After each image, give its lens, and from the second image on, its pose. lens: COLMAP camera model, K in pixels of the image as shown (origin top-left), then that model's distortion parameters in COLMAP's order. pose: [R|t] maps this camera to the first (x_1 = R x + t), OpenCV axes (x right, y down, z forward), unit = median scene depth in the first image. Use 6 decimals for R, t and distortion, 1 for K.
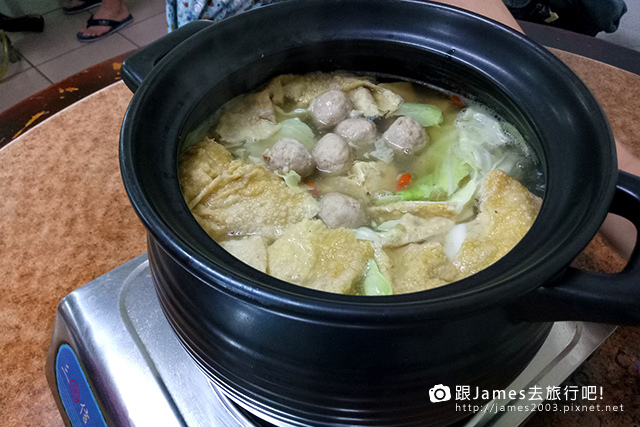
lens RADIAL K [[485.2, 0, 321.9], [0, 485.2, 209.8], [0, 0, 1]] dist [-0.001098, -0.008325]
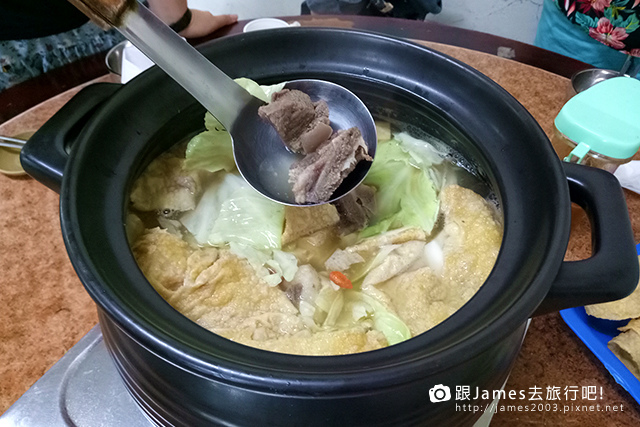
lens RADIAL K [[485.2, 0, 323.1], [0, 485.2, 215.7], [0, 0, 1]] dist [-0.001098, -0.008325]
pose [[0.935159, -0.240919, 0.259682, -0.084526], [0.238196, 0.970291, 0.042399, -0.054858], [-0.262182, 0.022206, 0.964763, 0.024853]]
